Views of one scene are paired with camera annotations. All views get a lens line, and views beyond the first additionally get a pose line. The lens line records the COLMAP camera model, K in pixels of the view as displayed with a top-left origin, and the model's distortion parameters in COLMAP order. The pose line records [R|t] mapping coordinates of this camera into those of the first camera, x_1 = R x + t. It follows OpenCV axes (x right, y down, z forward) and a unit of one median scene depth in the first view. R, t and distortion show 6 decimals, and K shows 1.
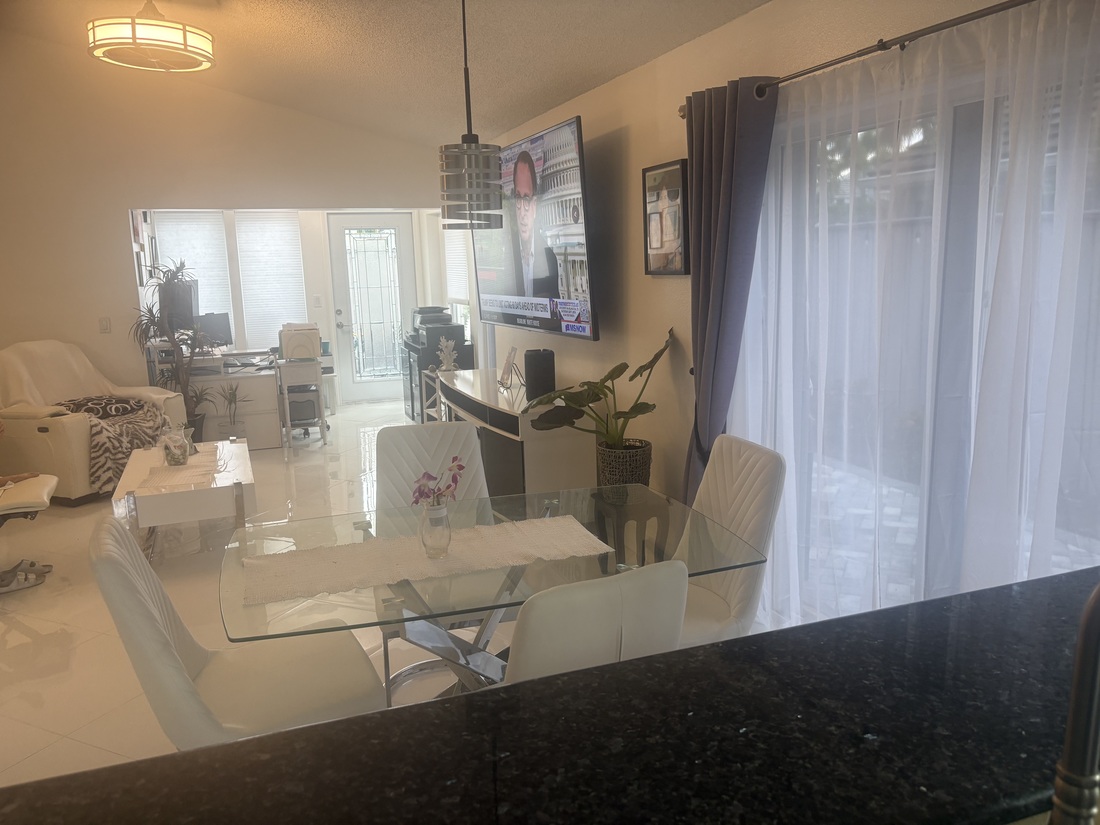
lens RADIAL K [[838.6, 0, 554.6], [0, 838.6, 408.6], [0, 0, 1]] dist [0.050549, -0.054916]
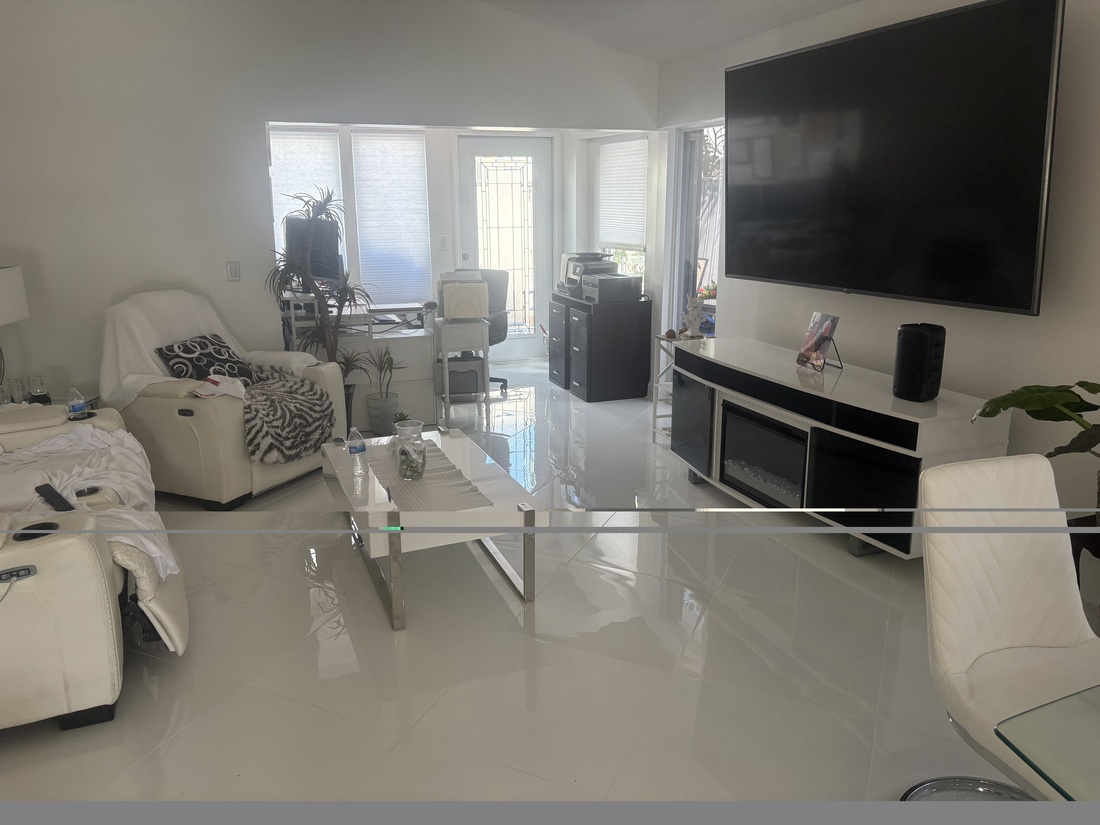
lens RADIAL K [[838.6, 0, 546.5], [0, 838.6, 414.8], [0, 0, 1]] dist [0.050549, -0.054916]
pose [[0.999804, 0.019694, 0.002072, -0.215374], [-0.019793, 0.997048, 0.074186, -0.026454], [-0.000605, -0.074212, 0.997242, 0.190613]]
